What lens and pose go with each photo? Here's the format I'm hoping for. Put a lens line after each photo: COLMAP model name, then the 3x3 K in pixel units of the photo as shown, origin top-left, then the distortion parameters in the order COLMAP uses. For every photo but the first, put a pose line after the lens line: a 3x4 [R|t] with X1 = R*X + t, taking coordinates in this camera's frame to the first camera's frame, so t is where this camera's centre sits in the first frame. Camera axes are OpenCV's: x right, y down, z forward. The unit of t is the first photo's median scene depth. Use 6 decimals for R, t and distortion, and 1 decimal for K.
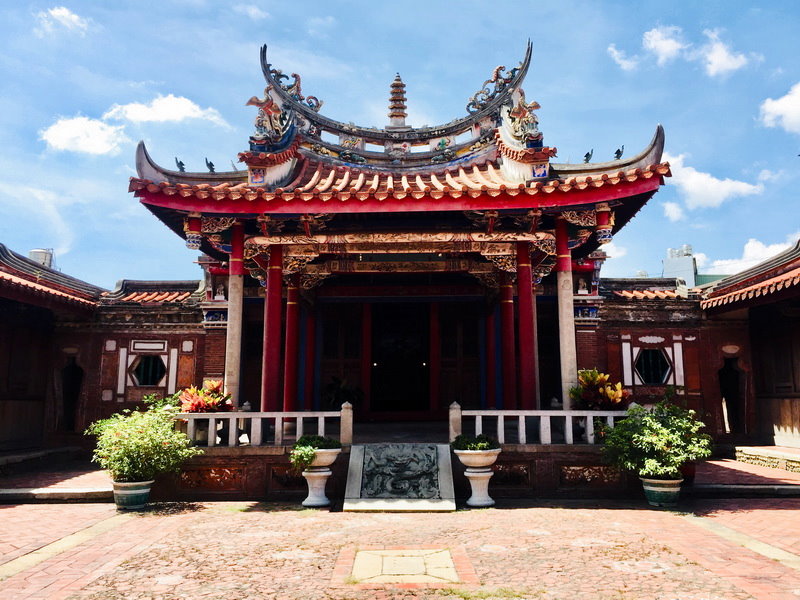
lens RADIAL K [[690.8, 0, 400.0], [0, 690.8, 300.0], [0, 0, 1]] dist [0.039979, -0.006098]
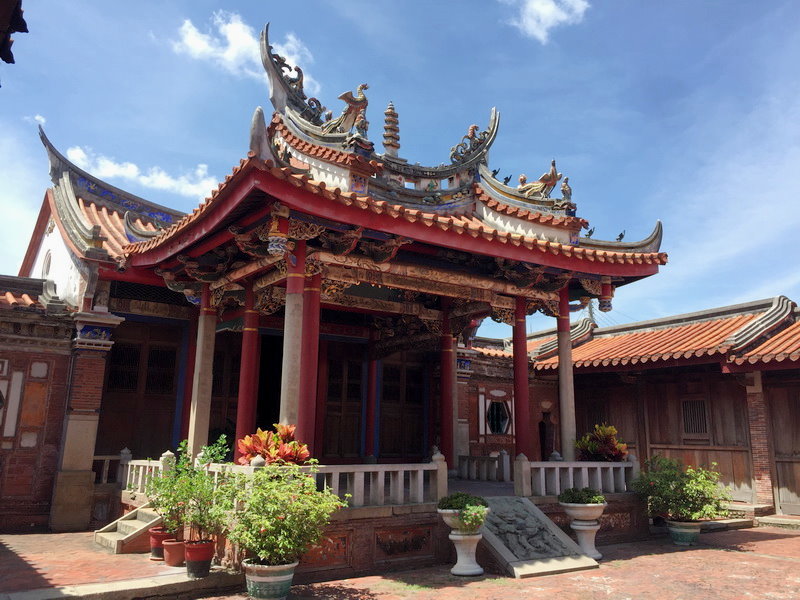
lens RADIAL K [[690.8, 0, 400.0], [0, 690.8, 300.0], [0, 0, 1]] dist [0.039979, -0.006098]
pose [[0.800958, 0.131049, 0.584202, -0.526976], [-0.097637, 0.991279, -0.088503, 0.026904], [-0.590705, 0.013847, 0.806769, 0.232955]]
